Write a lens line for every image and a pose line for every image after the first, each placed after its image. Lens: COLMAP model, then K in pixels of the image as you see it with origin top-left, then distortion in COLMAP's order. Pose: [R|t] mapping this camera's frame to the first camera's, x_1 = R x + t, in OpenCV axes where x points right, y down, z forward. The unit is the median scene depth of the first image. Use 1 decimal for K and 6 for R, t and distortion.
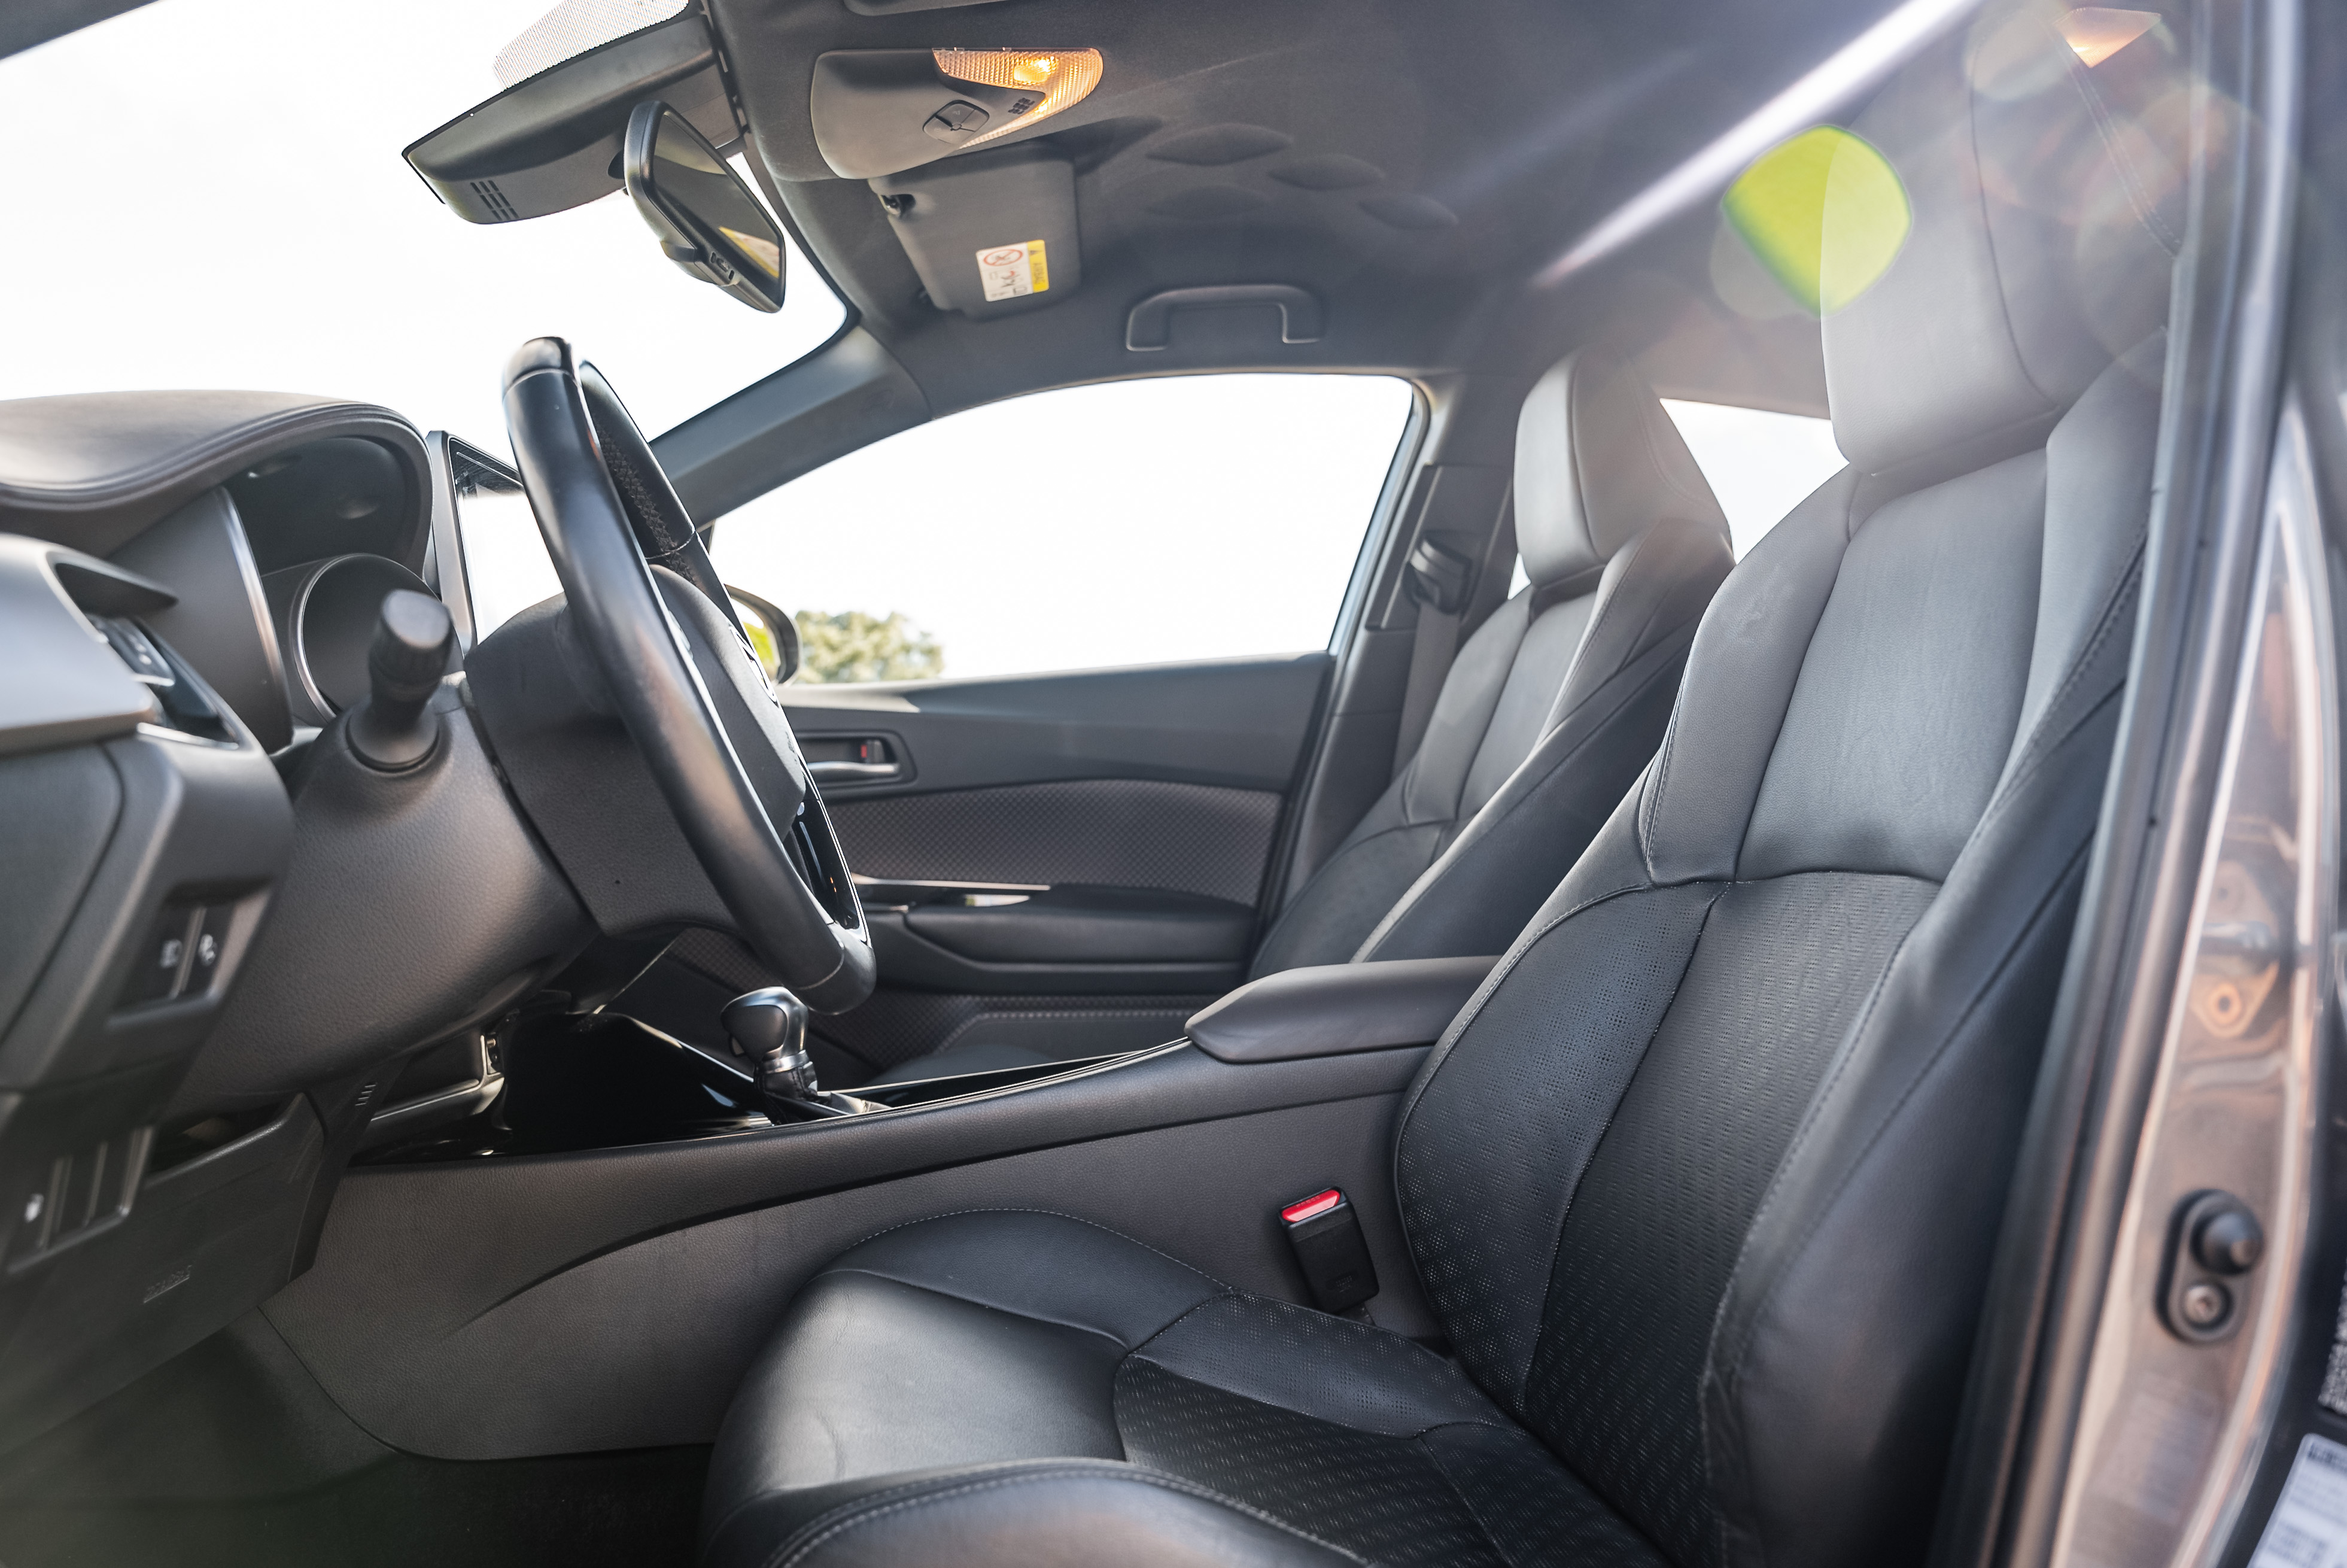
lens RADIAL K [[1624.7, 0, 1162.0], [0, 1624.7, 802.0], [0, 0, 1]] dist [-0.000551, -0.005446]
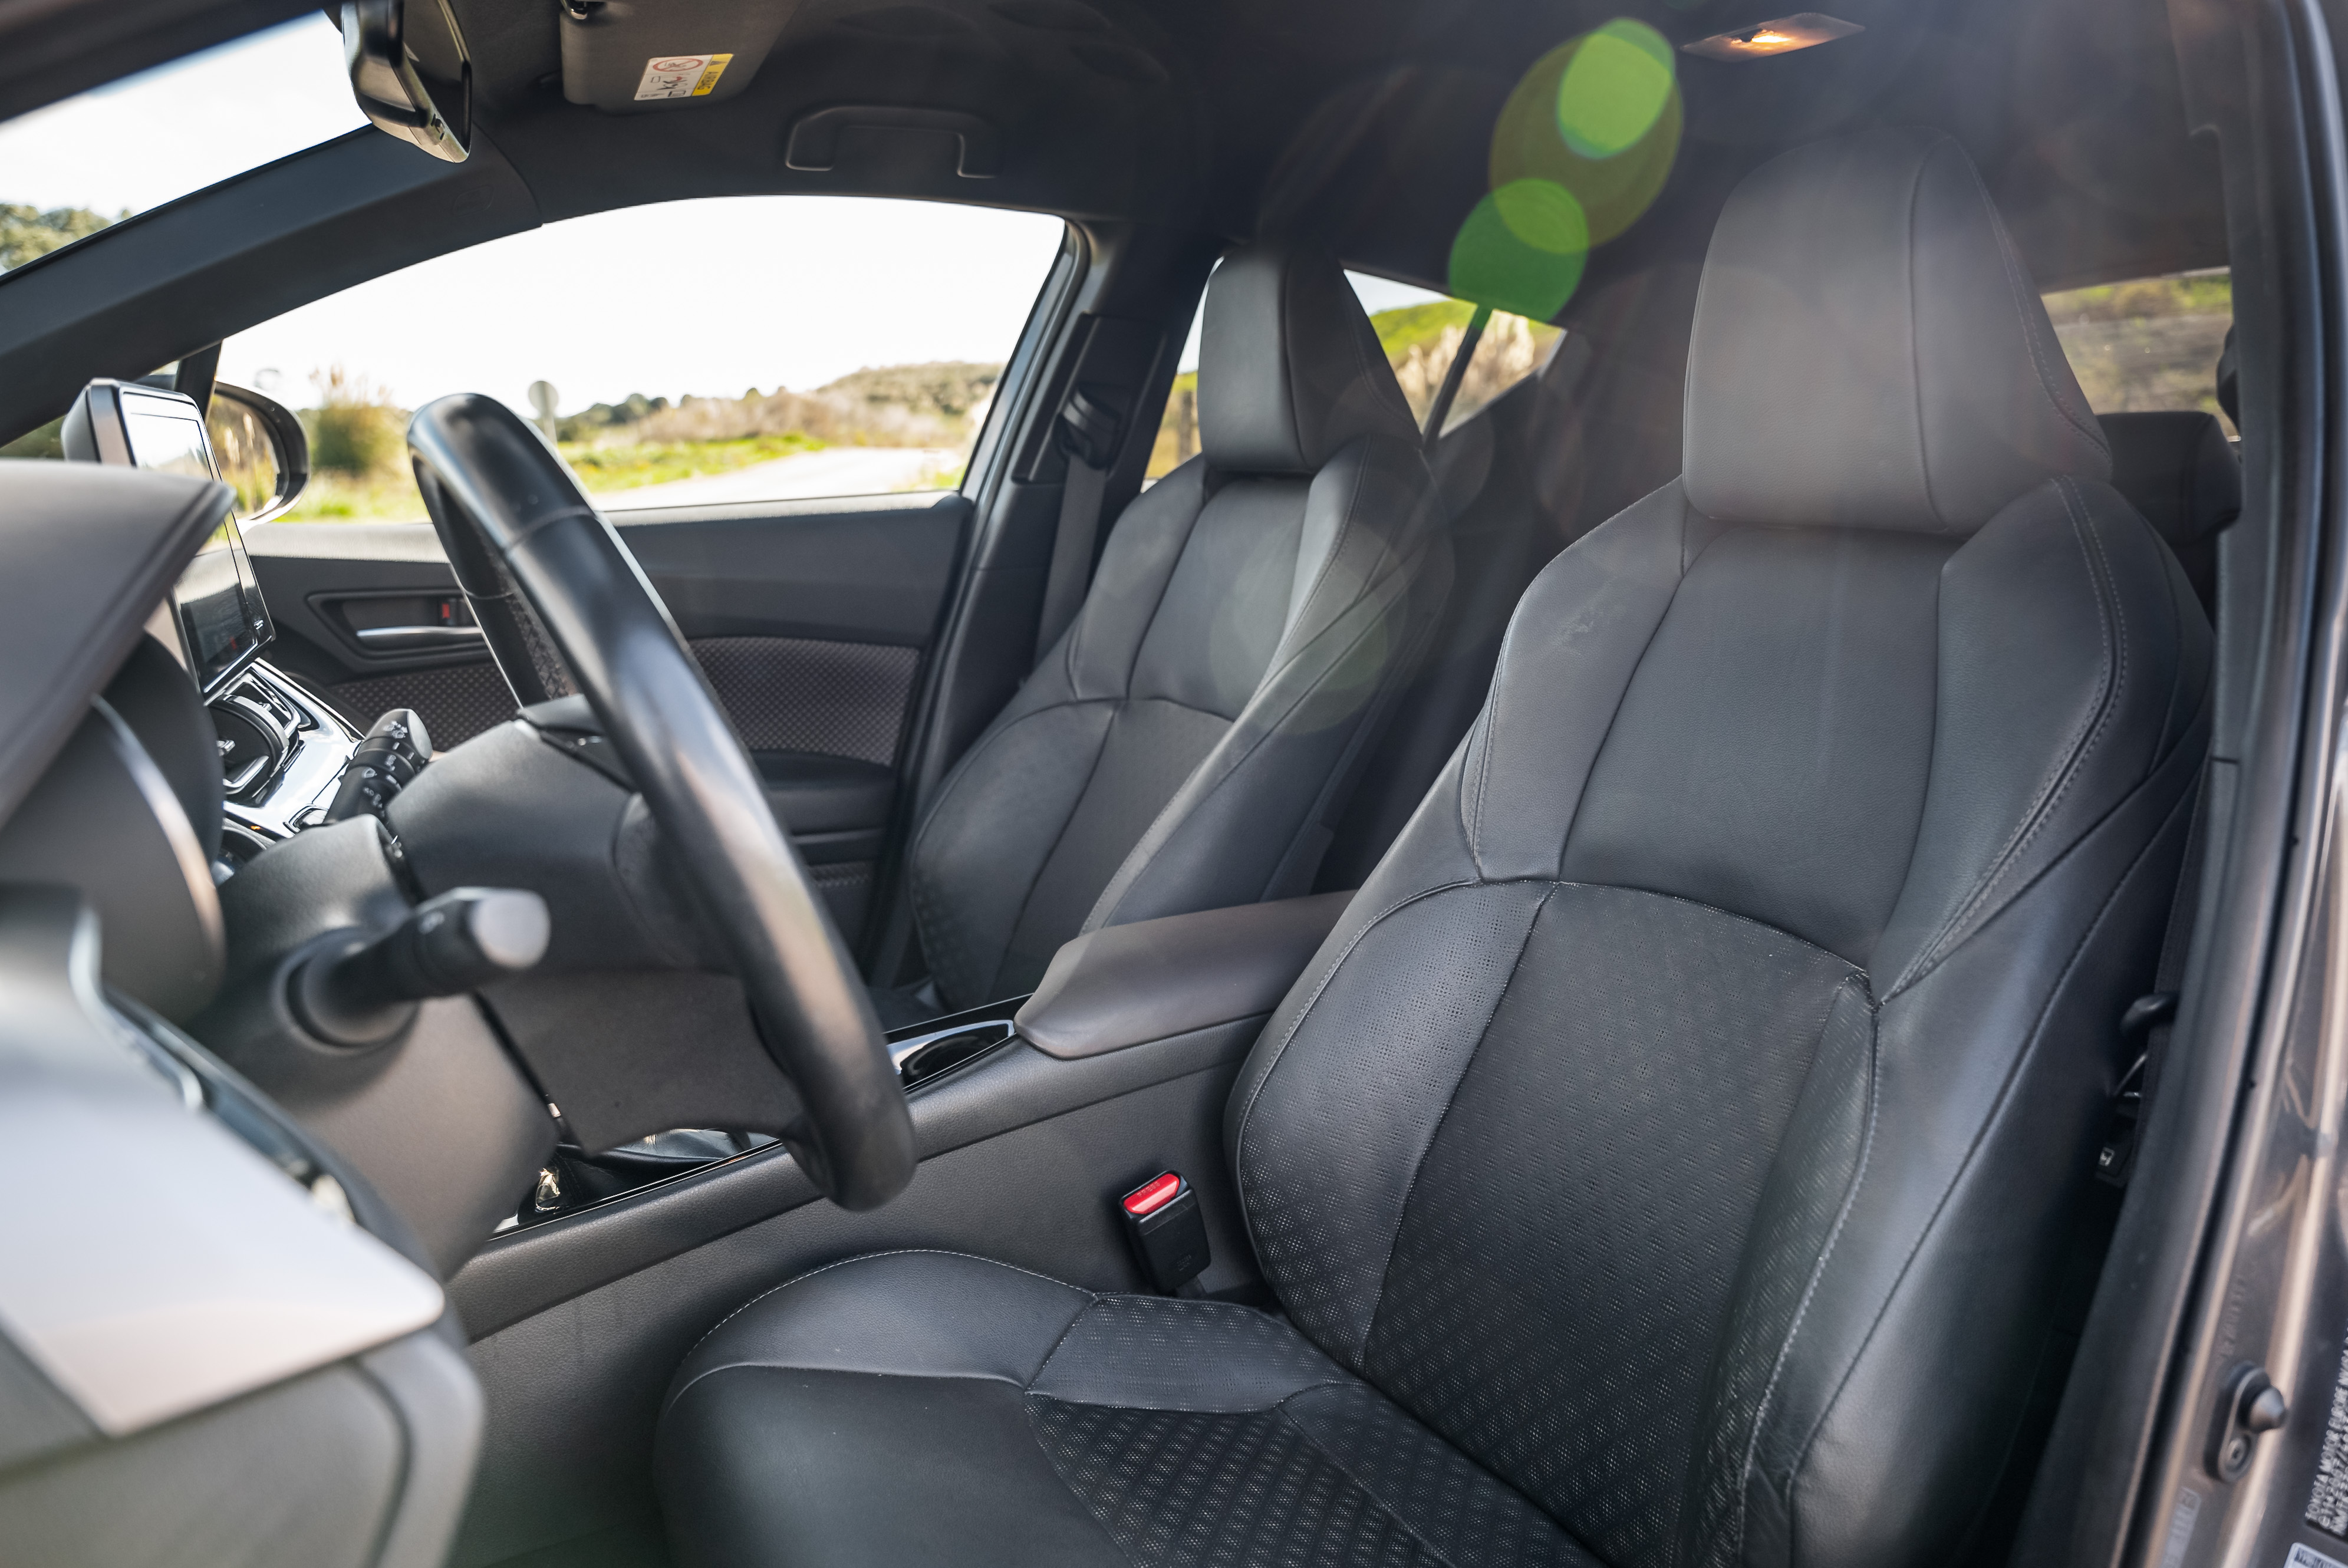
lens RADIAL K [[1602.8, 0, 1187.5], [0, 1602.8, 764.8], [0, 0, 1]] dist [0.003641, 0.005682]
pose [[0.919164, -0.038629, 0.391976, -0.264981], [-0.033709, 0.983813, 0.176000, -0.188379], [-0.392429, -0.174986, 0.902983, 0.131004]]
